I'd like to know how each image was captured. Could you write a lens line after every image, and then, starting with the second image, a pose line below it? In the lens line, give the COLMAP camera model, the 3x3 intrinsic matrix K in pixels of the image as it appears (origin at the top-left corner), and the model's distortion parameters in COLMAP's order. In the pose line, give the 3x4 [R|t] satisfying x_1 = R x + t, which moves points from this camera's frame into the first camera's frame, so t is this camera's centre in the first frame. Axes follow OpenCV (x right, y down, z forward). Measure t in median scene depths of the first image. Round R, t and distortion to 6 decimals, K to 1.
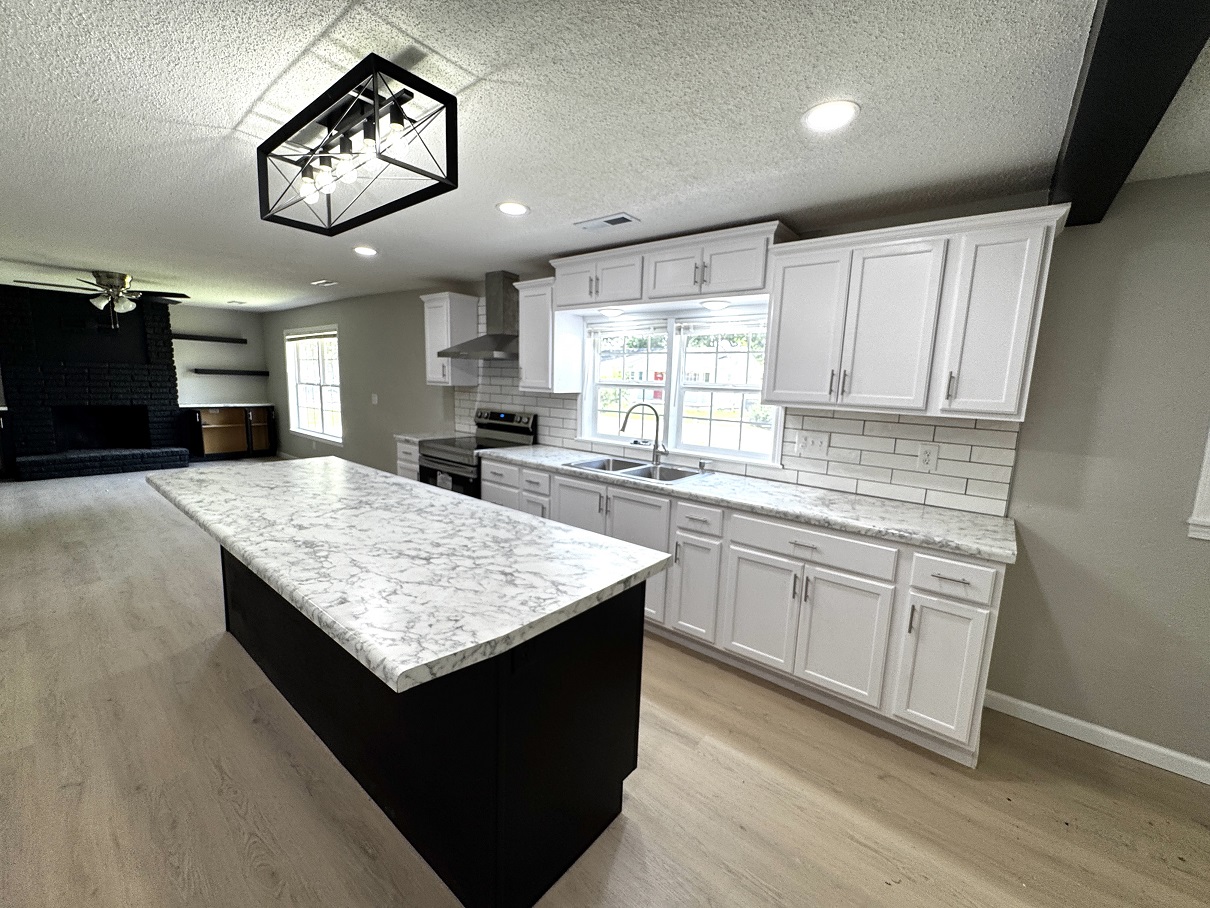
lens RADIAL K [[482.7, 0, 605.0], [0, 482.7, 454.0], [0, 0, 1]] dist [-0.012531, 0.000012]
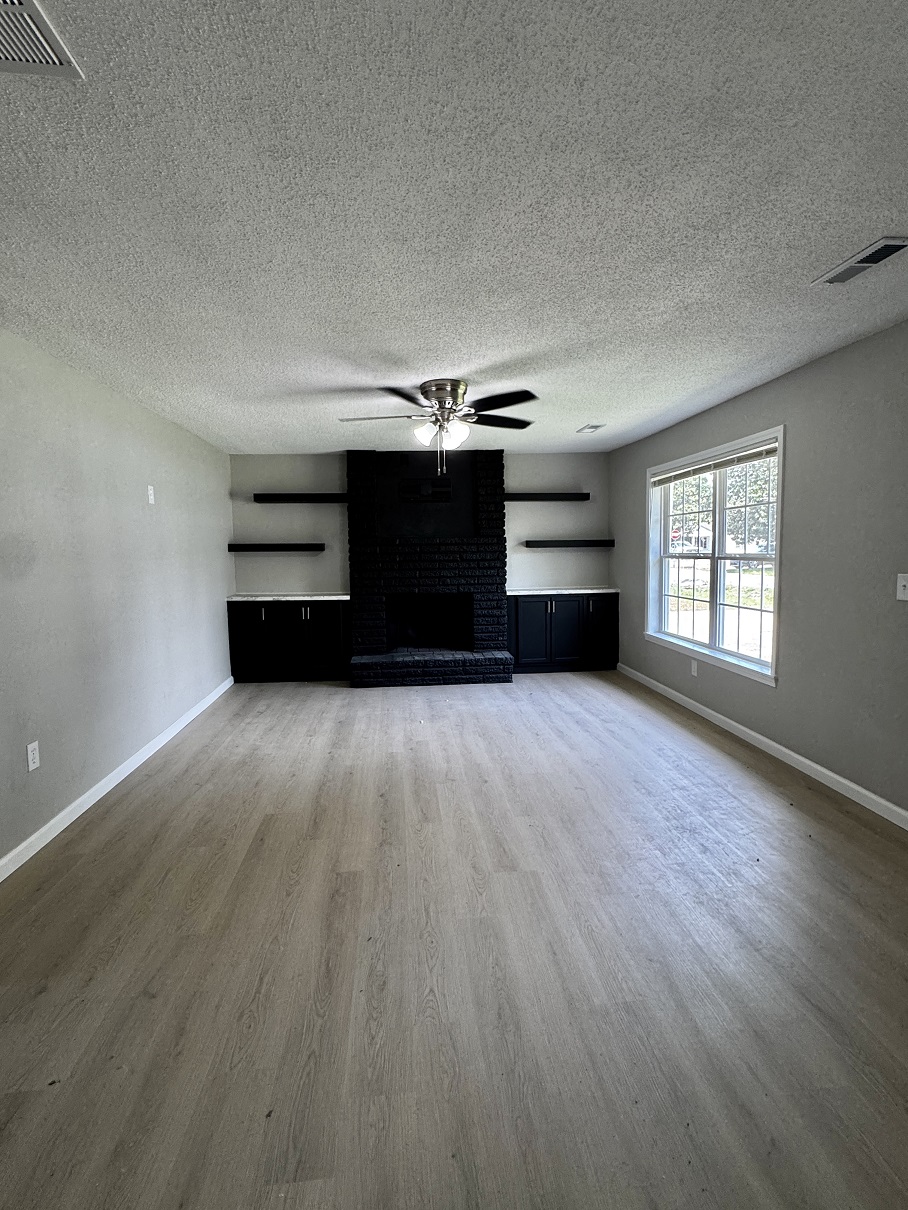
lens RADIAL K [[550.7, 0, 454.0], [0, 550.7, 605.0], [0, 0, 1]] dist [-0.002986, -0.000401]
pose [[0.698076, 0.024925, -0.715590, -0.366321], [-0.064412, 0.997528, -0.028091, -0.056398], [0.713121, 0.065702, 0.697956, 0.380514]]
